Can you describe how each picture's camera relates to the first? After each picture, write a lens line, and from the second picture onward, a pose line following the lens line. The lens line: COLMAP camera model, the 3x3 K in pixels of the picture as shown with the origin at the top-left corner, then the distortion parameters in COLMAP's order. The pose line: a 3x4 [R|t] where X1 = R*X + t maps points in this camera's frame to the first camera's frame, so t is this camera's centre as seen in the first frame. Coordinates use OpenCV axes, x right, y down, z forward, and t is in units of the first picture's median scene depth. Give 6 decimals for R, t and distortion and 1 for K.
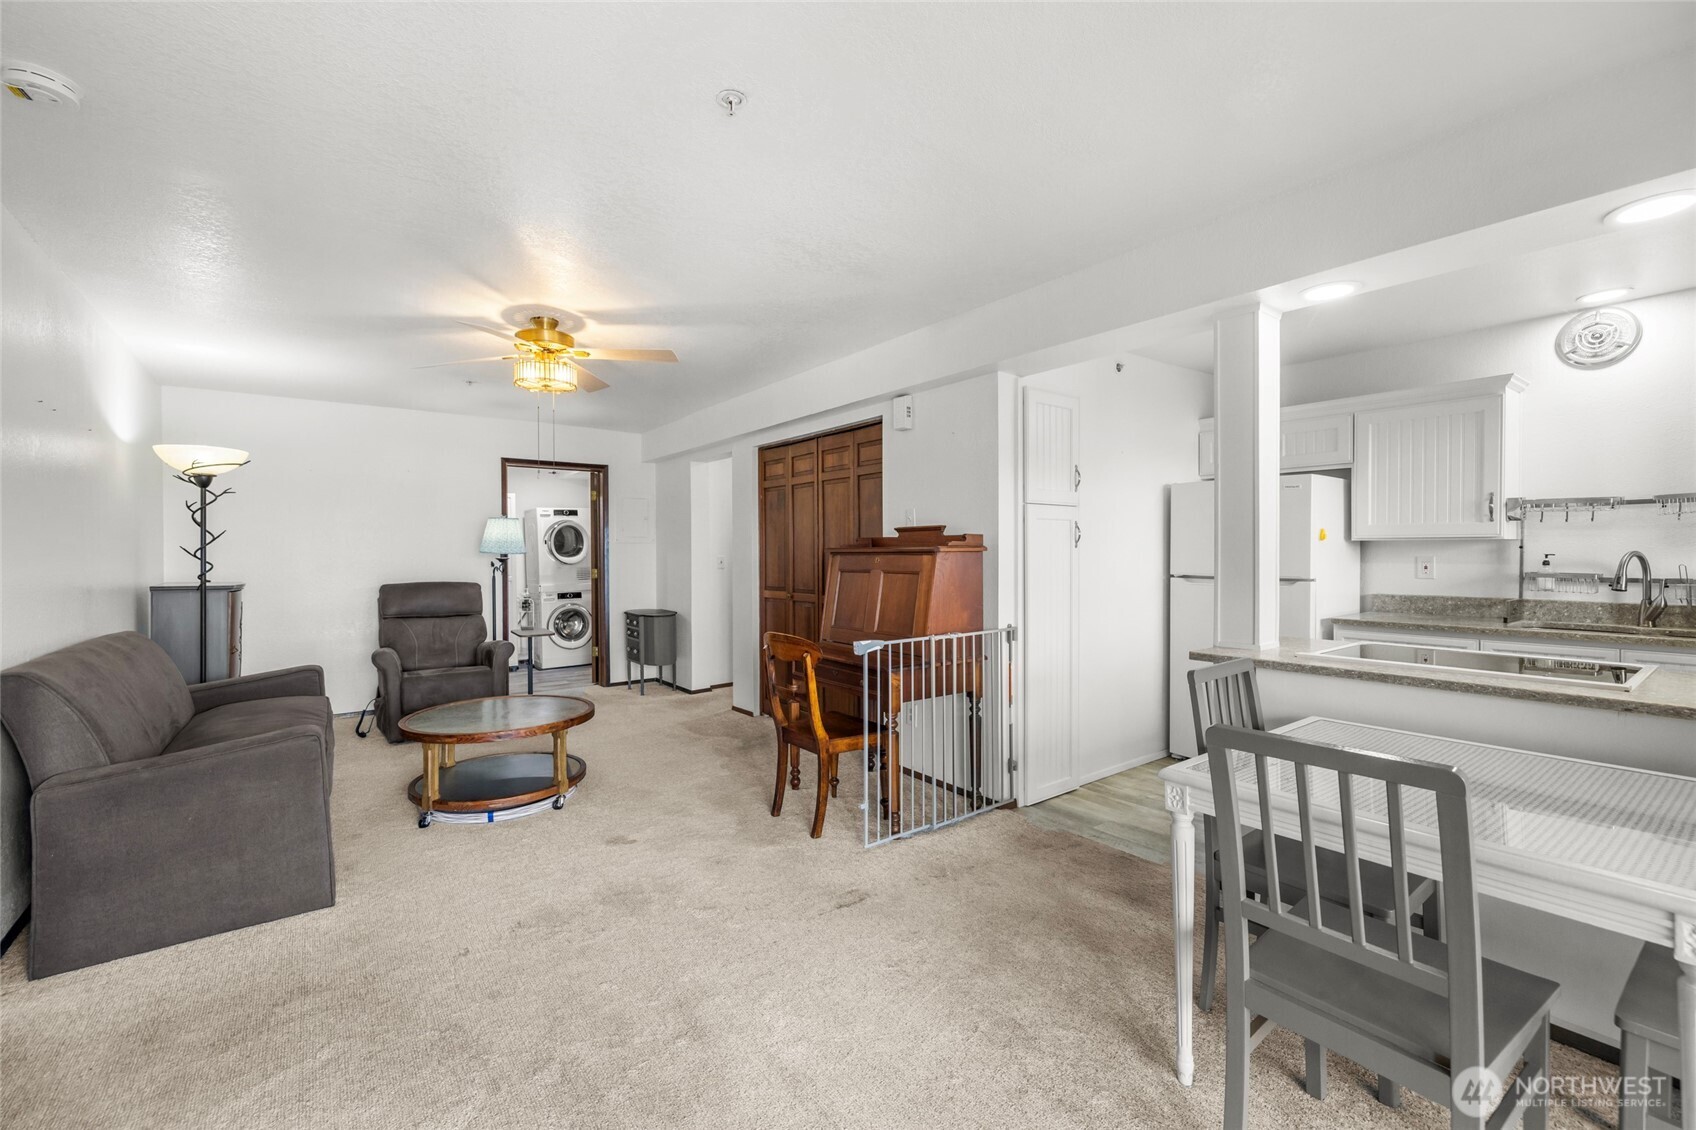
lens RADIAL K [[711.5, 0, 840.4], [0, 711.5, 557.5], [0, 0, 1]] dist [0.001332, -0.000260]
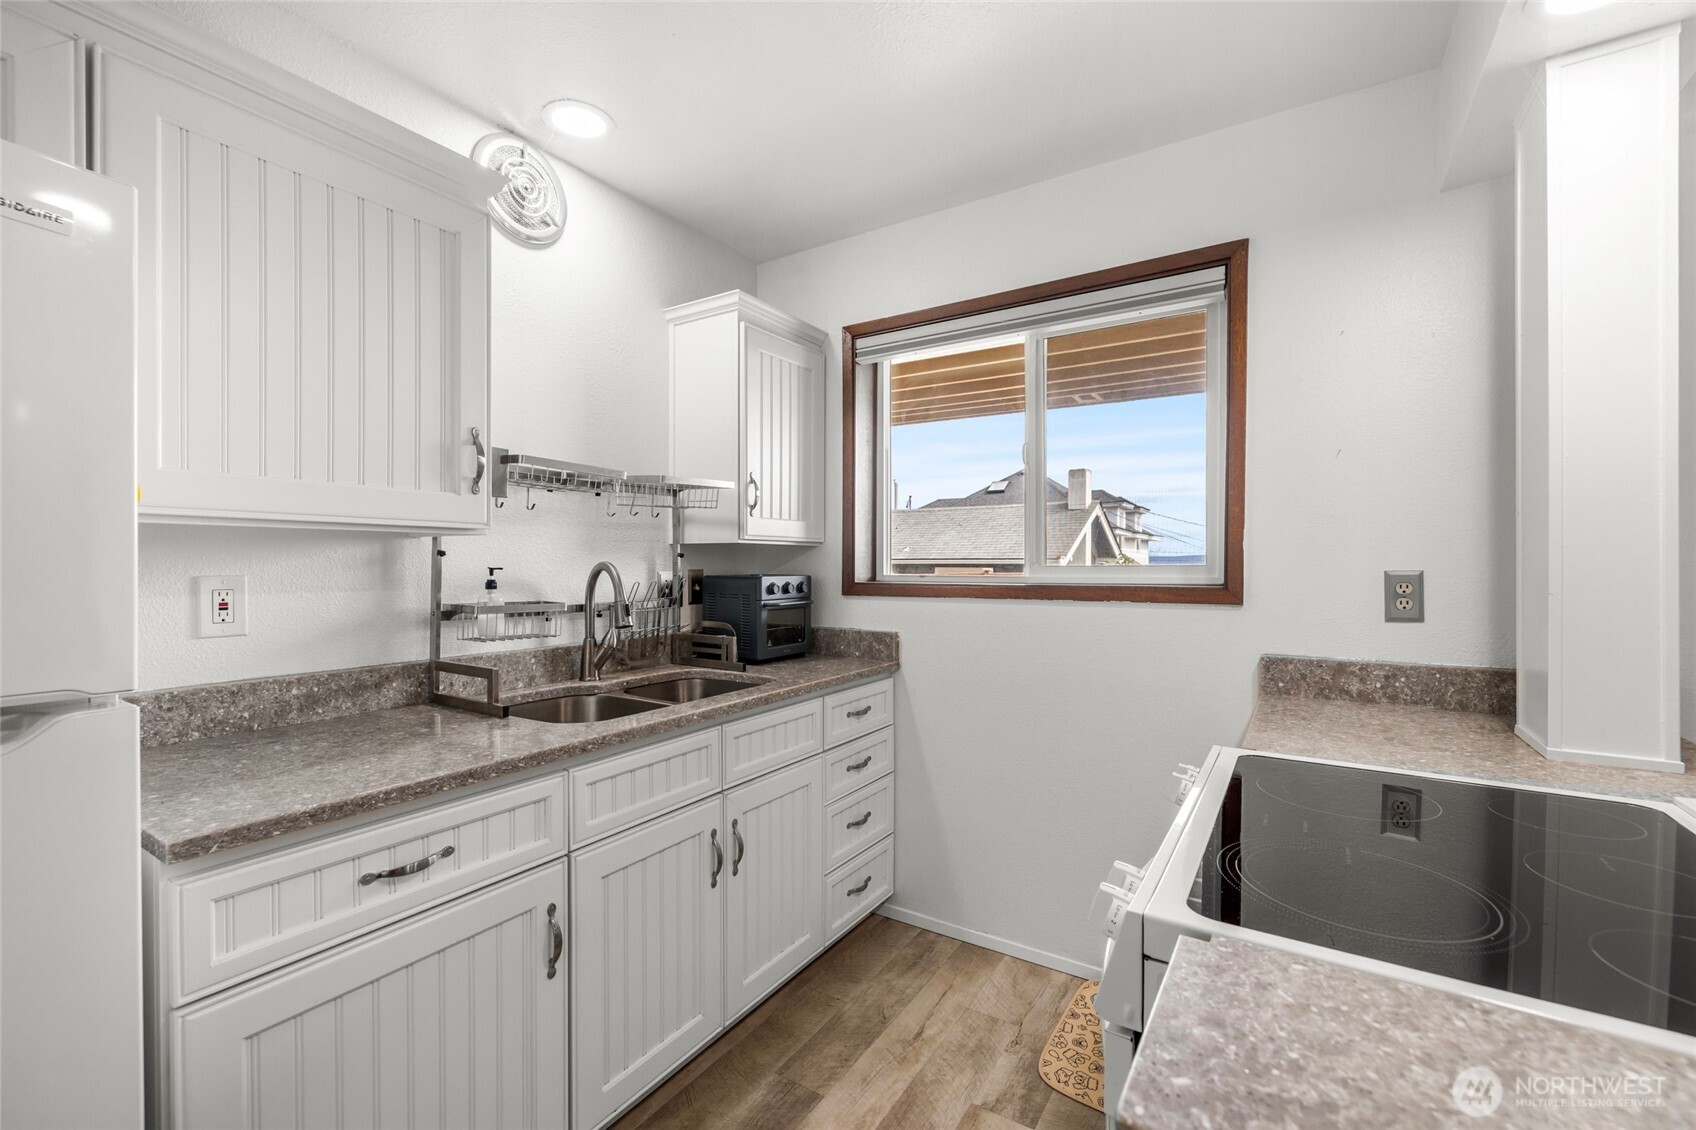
lens RADIAL K [[710.4, 0, 849.1], [0, 710.4, 573.3], [0, 0, 1]] dist [0.000558, 0.000323]
pose [[-0.350278, -0.010528, 0.936587, 0.370282], [0.007722, 0.999870, 0.014127, -0.005251], [-0.936614, 0.012180, -0.350151, 0.826317]]
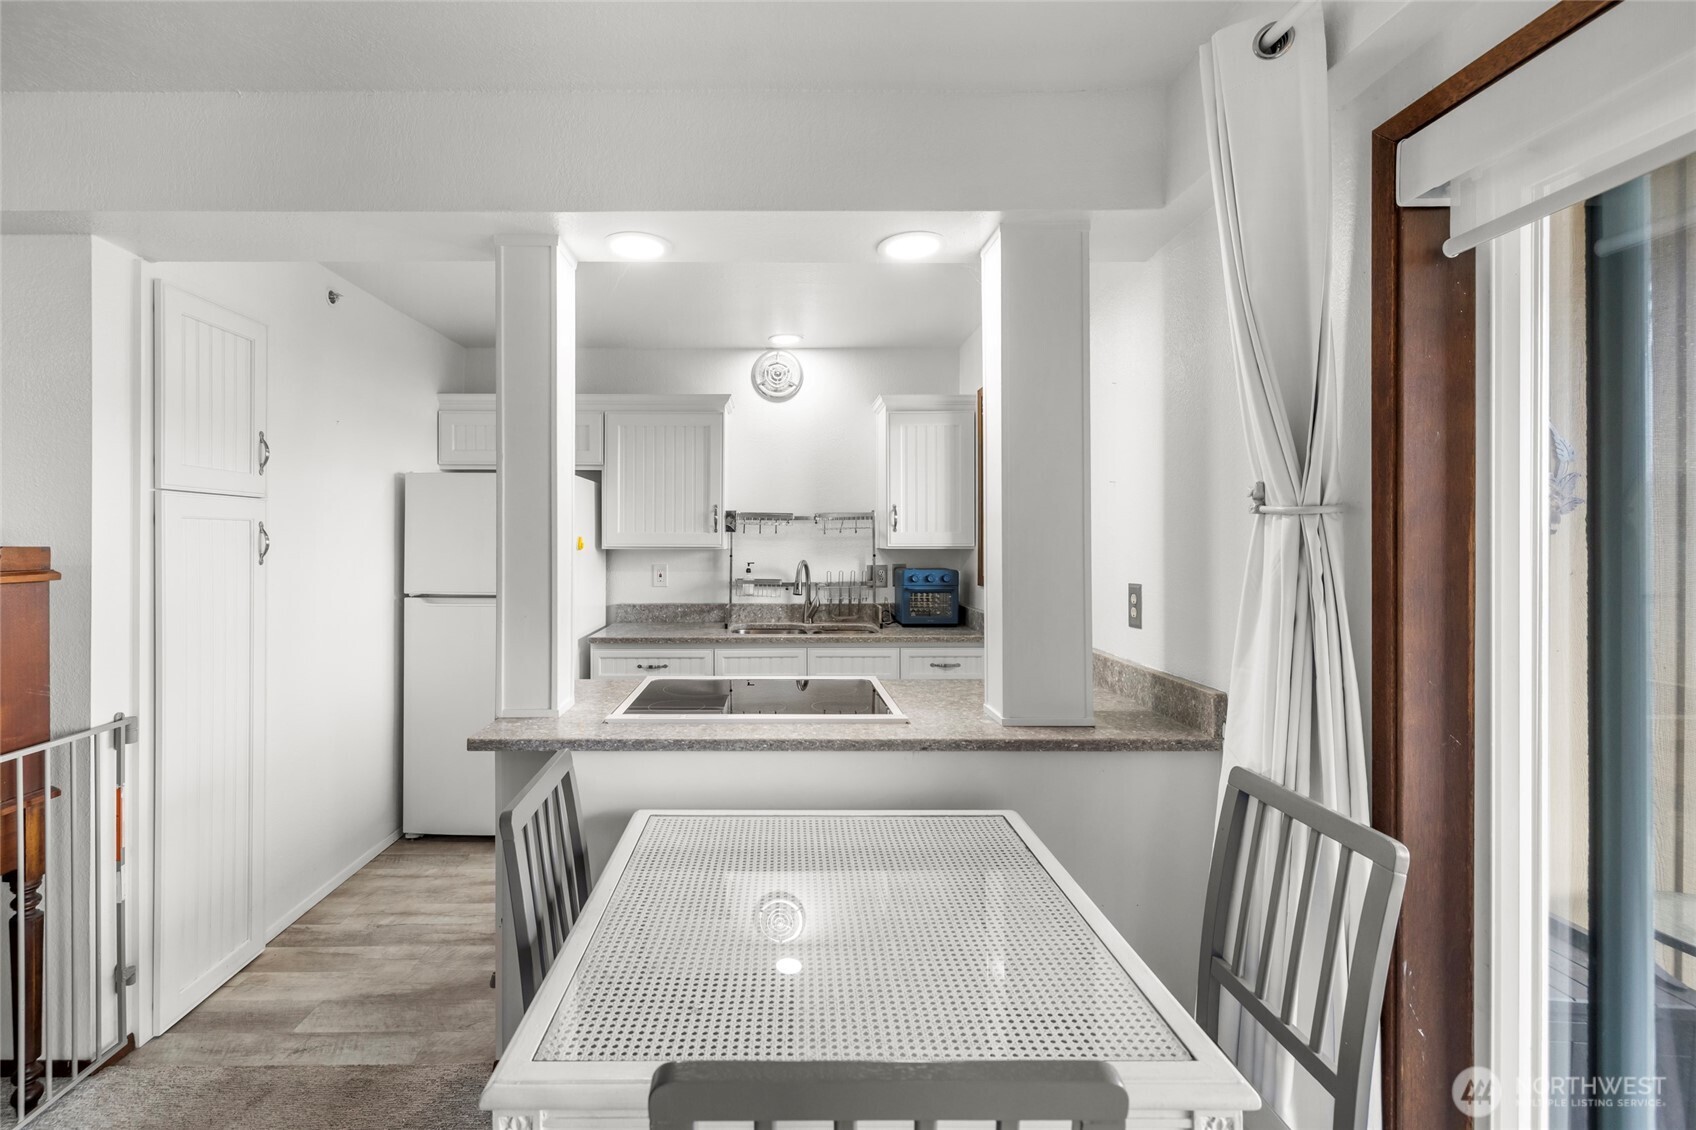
lens RADIAL K [[752.8, 0, 773.9], [0, 752.8, 538.8], [0, 0, 1]] dist [0.002147, 0.000850]
pose [[0.600840, 0.005336, 0.799352, 0.070577], [0.004347, 0.999941, -0.009942, -0.026335], [-0.799358, 0.009449, 0.600781, 0.234449]]
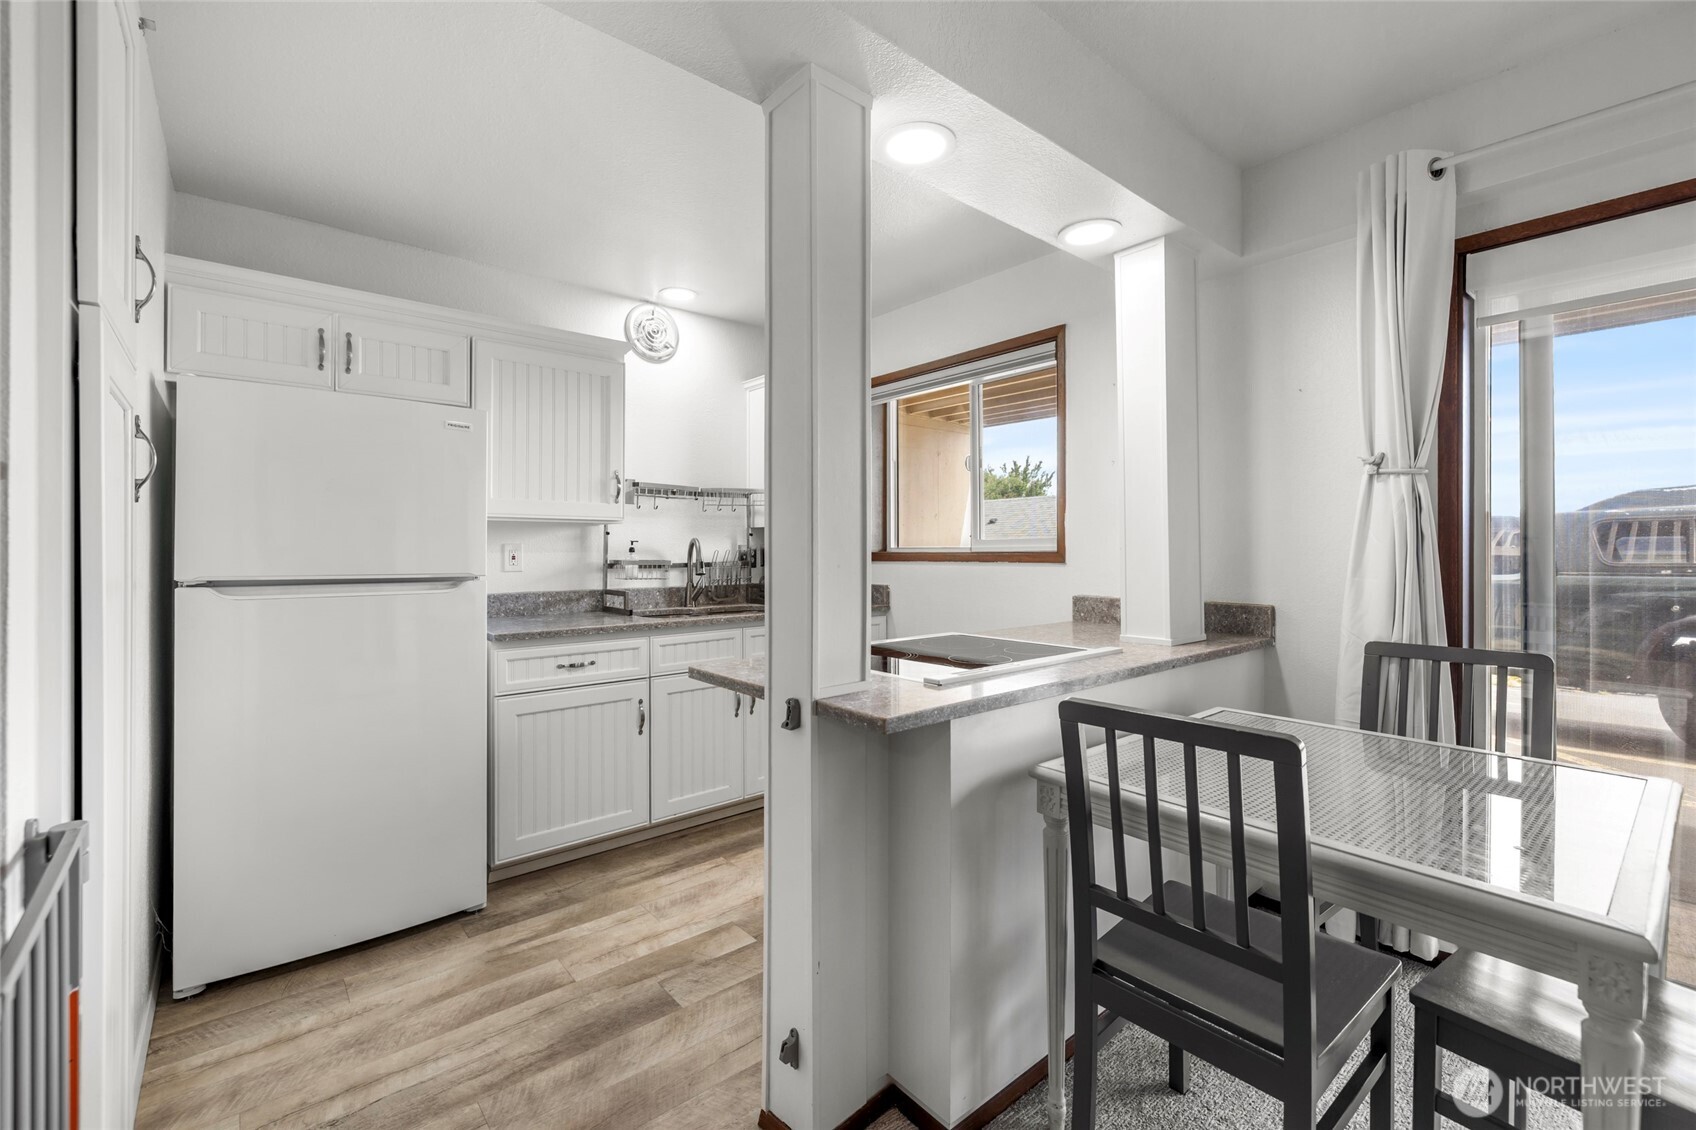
lens RADIAL K [[714.9, 0, 851.8], [0, 714.9, 554.0], [0, 0, 1]] dist [-0.000643, -0.000574]
pose [[-0.064294, -0.002400, 0.997928, 0.003944], [0.009858, 0.999947, 0.003040, 0.011361], [-0.997882, 0.010033, -0.064267, 0.674084]]
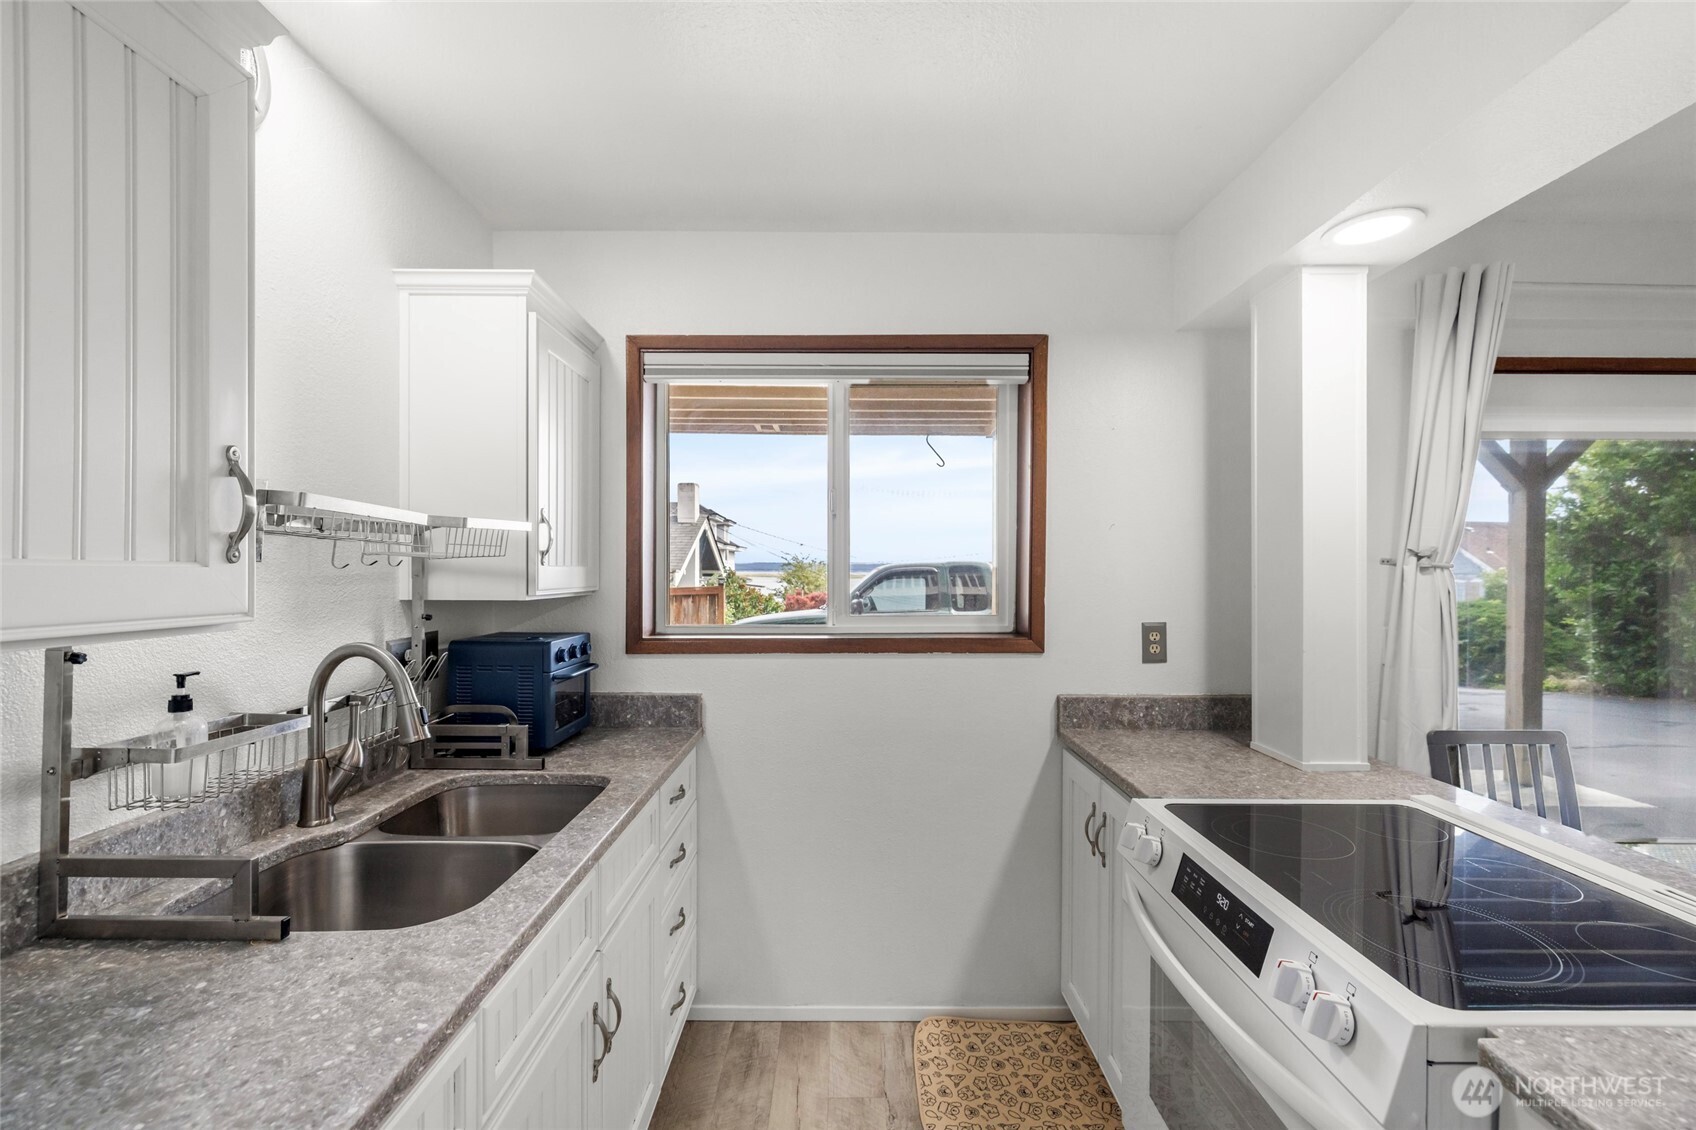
lens RADIAL K [[714.6, 0, 845.4], [0, 714.6, 578.6], [0, 0, 1]] dist [0.001041, -0.000099]
pose [[-0.801420, -0.005680, 0.598075, 0.520276], [0.004607, 0.999867, 0.015668, -0.042294], [-0.598084, 0.015312, -0.801287, 0.945372]]
